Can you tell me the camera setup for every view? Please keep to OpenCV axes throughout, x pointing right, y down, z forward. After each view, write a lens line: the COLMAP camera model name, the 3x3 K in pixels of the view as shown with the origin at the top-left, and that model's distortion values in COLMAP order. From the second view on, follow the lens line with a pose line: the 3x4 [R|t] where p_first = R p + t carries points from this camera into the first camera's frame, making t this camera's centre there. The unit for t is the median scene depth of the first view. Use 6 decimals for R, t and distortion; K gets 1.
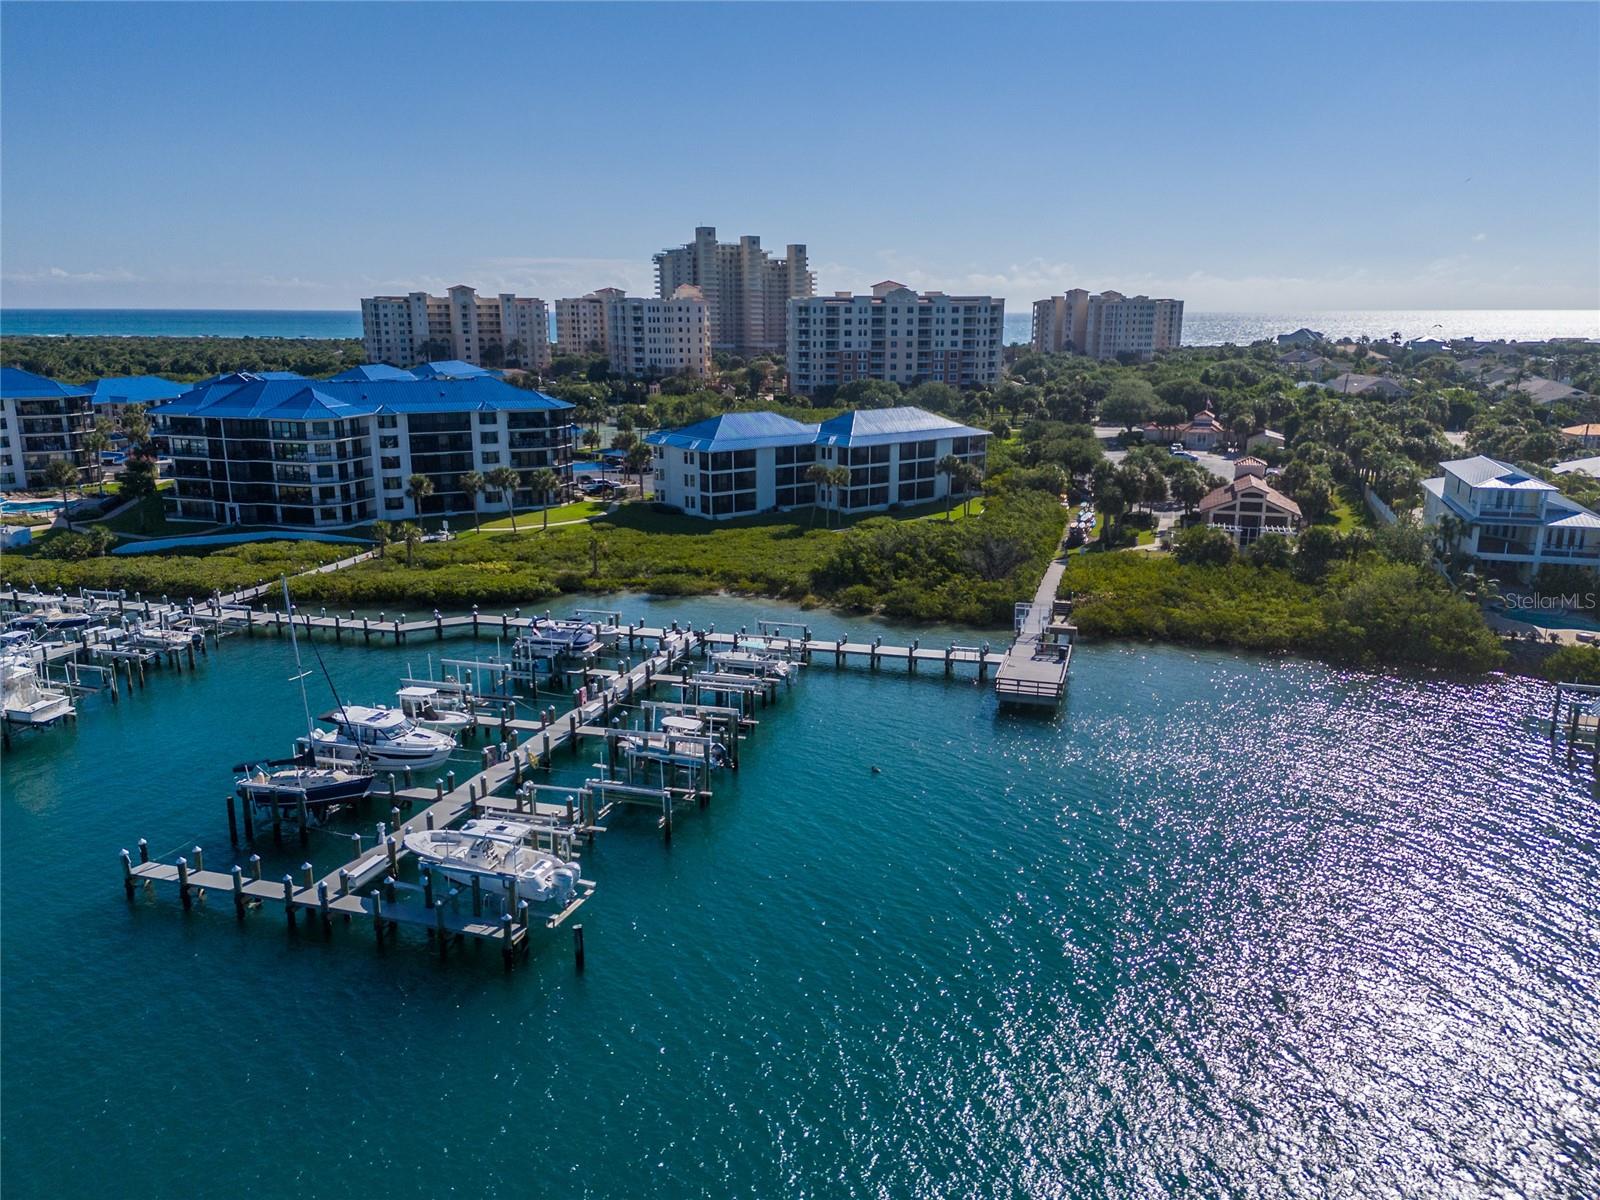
lens RADIAL K [[1194.9, 0, 800.0], [0, 1194.9, 600.0], [0, 0, 1]] dist [0.114357, -0.181426]
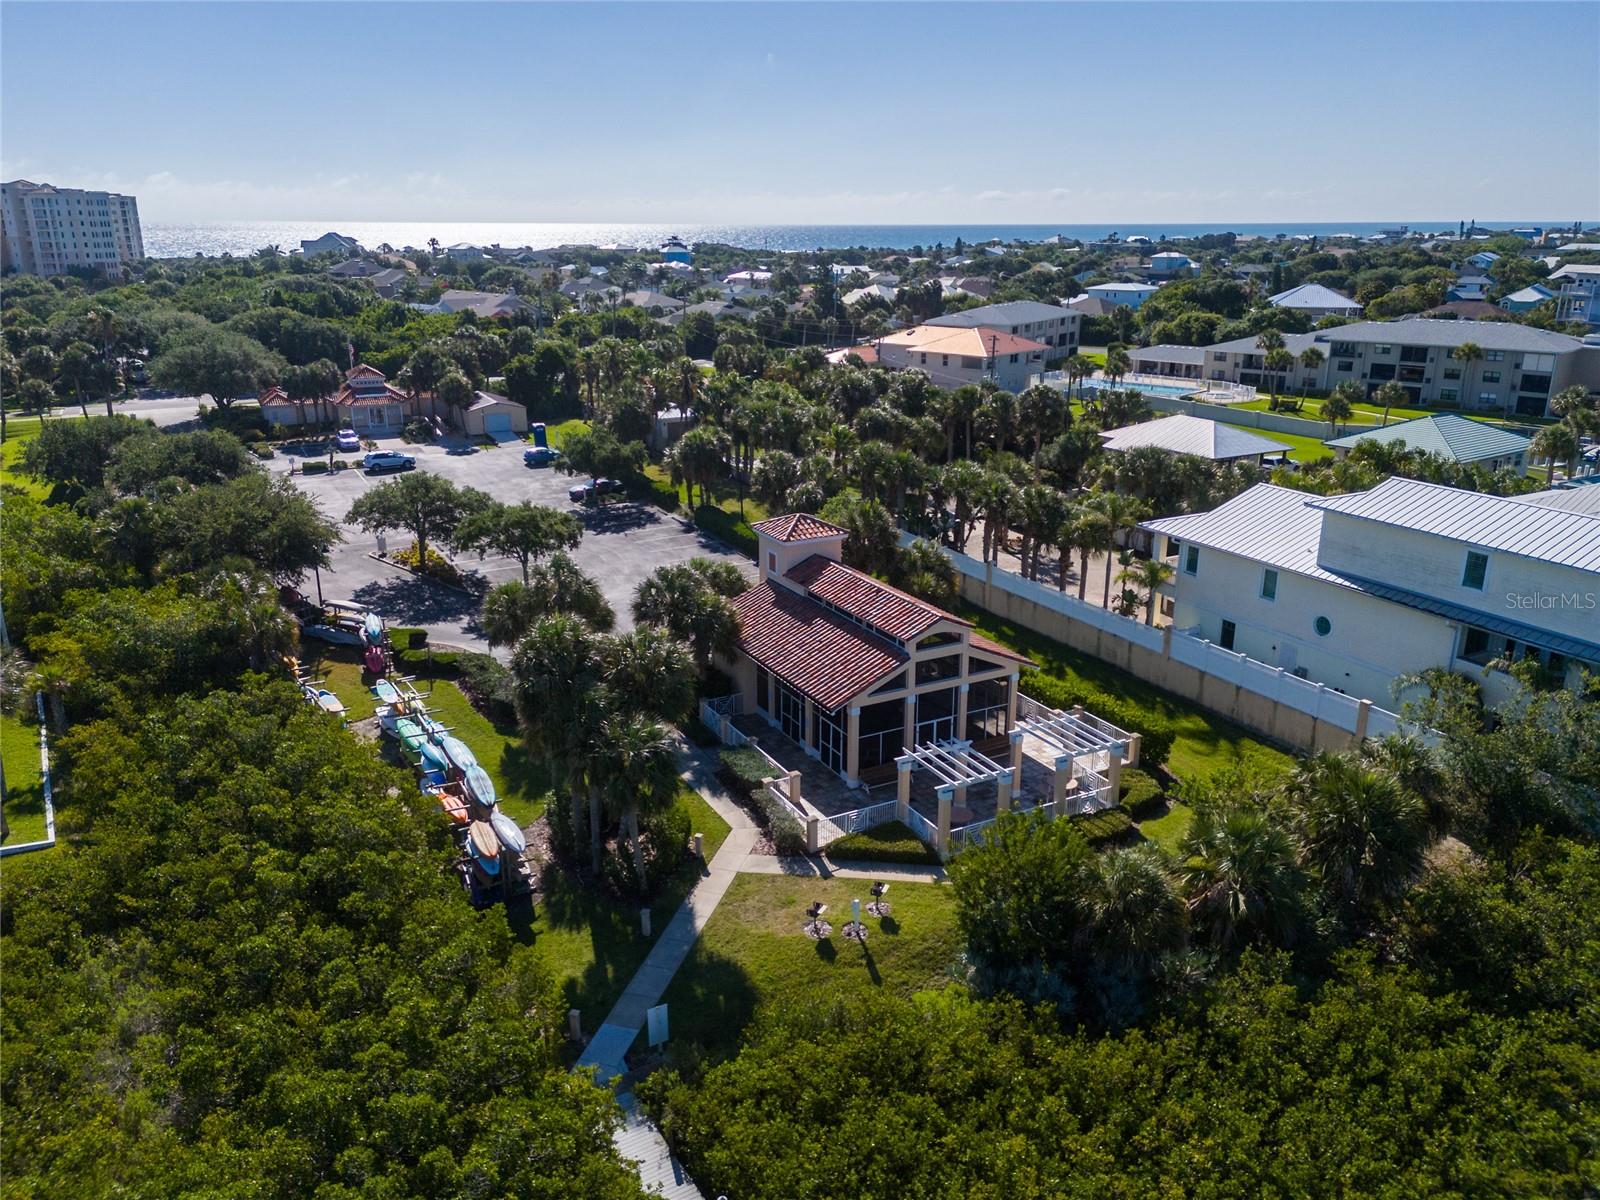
lens RADIAL K [[1194.9, 0, 800.0], [0, 1194.9, 600.0], [0, 0, 1]] dist [0.114357, -0.181426]
pose [[0.686698, -0.219264, 0.693087, 0.066362], [0.168973, 0.975457, 0.141179, -0.140961], [-0.707032, 0.020166, 0.706894, 0.658650]]
